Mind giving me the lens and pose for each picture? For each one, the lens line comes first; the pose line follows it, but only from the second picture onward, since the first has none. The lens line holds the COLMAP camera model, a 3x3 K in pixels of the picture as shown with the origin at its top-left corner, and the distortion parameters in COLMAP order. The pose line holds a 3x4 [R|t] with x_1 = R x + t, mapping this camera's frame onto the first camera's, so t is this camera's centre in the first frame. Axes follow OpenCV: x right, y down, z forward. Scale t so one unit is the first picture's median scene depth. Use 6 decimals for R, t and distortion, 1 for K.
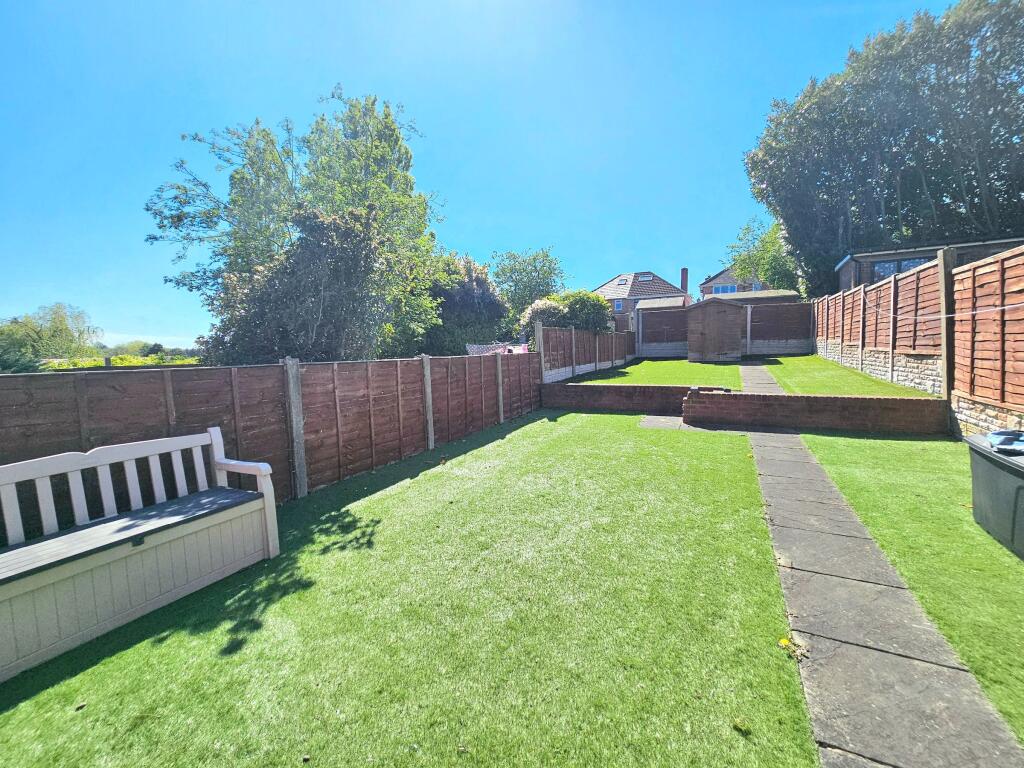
lens RADIAL K [[414.3, 0, 508.9], [0, 414.3, 377.6], [0, 0, 1]] dist [-0.000534, -0.000501]
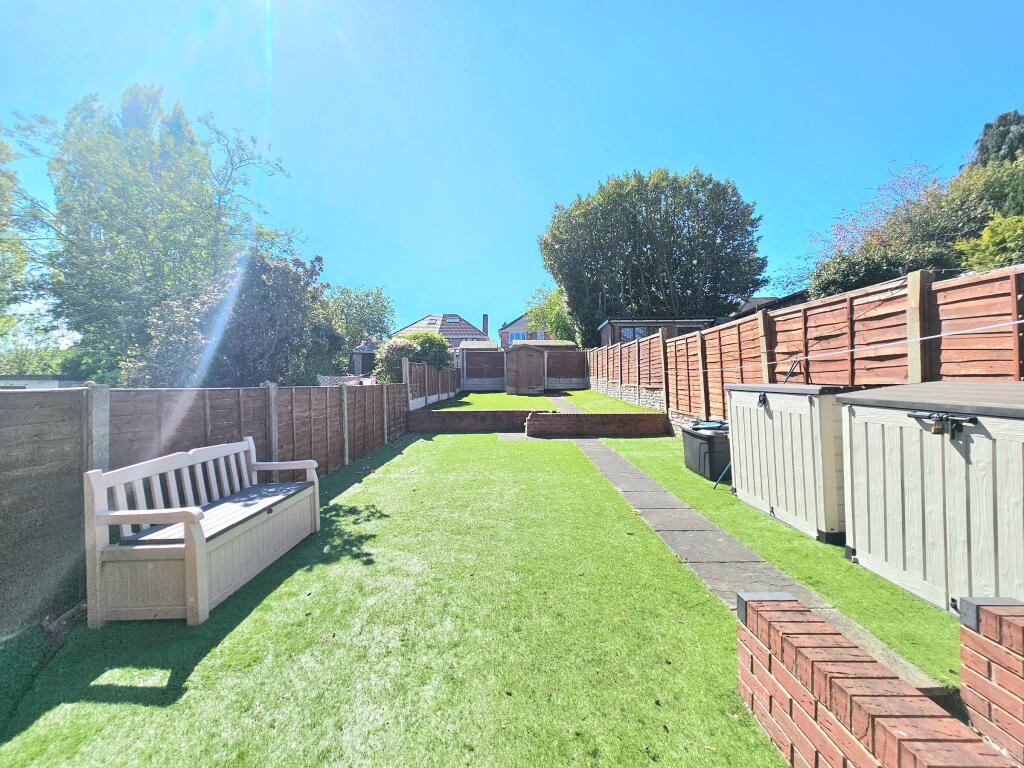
lens RADIAL K [[414.3, 0, 508.9], [0, 414.3, 377.6], [0, 0, 1]] dist [-0.000534, -0.000501]
pose [[0.887830, 0.022606, 0.459616, -0.168153], [0.016496, 0.996587, -0.080882, 0.016397], [-0.459876, 0.079392, 0.884427, -0.124469]]
